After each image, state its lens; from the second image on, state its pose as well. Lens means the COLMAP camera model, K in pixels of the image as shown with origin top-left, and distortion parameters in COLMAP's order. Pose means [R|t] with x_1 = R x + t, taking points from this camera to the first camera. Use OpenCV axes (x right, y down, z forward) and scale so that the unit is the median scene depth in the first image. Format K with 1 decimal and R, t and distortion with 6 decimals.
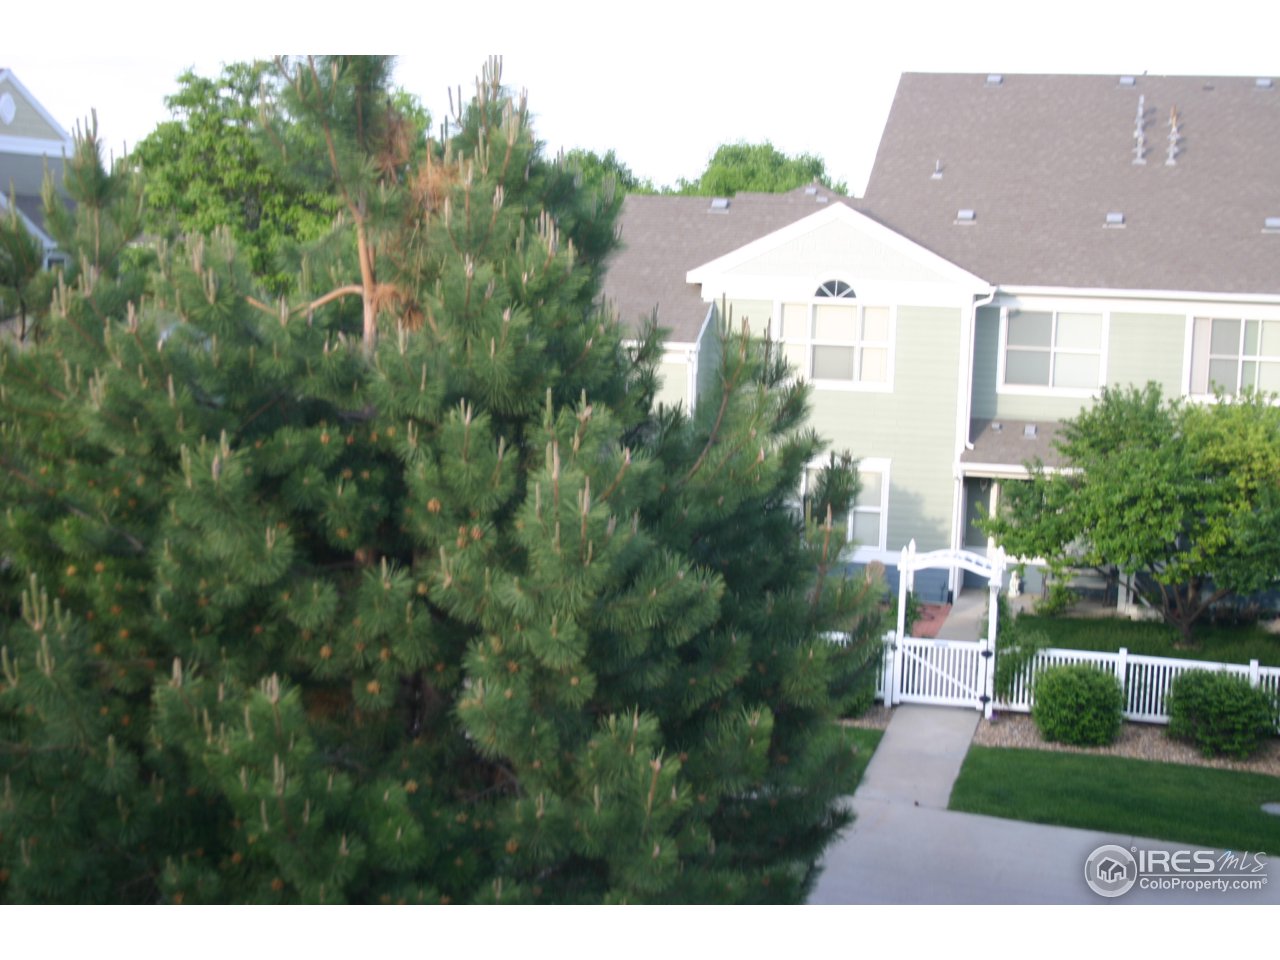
lens RADIAL K [[1718.4, 0, 646.1], [0, 1718.4, 482.4], [0, 0, 1]] dist [-0.021959, -0.242465]
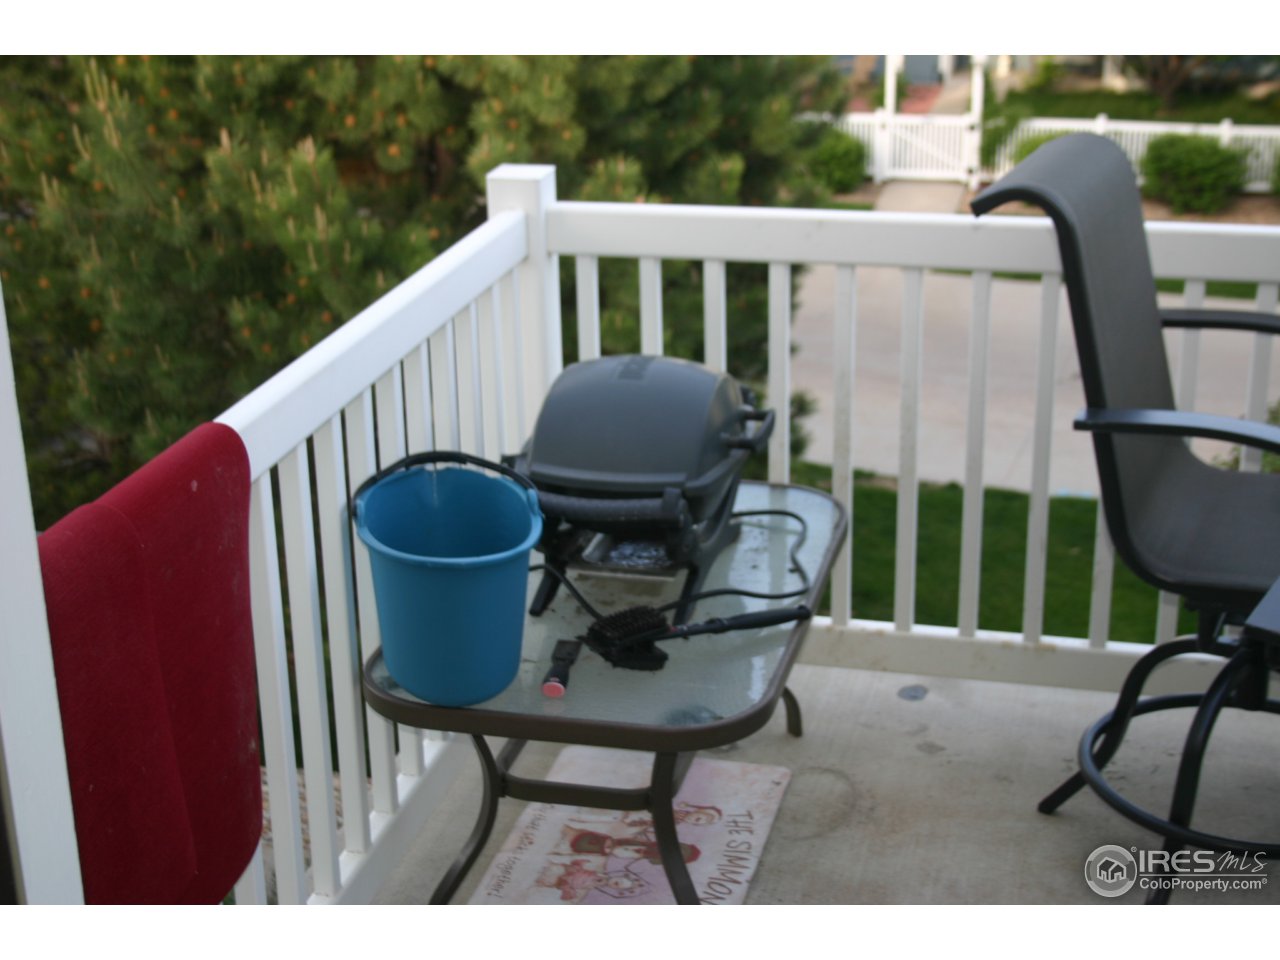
lens RADIAL K [[1775.6, 0, 657.9], [0, 1775.6, 479.8], [0, 0, 1]] dist [-0.034275, 0.049965]
pose [[0.998876, -0.044641, -0.015945, 0.023054], [0.047261, 0.963885, 0.262093, 0.023902], [0.003669, -0.262552, 0.964911, -0.174670]]
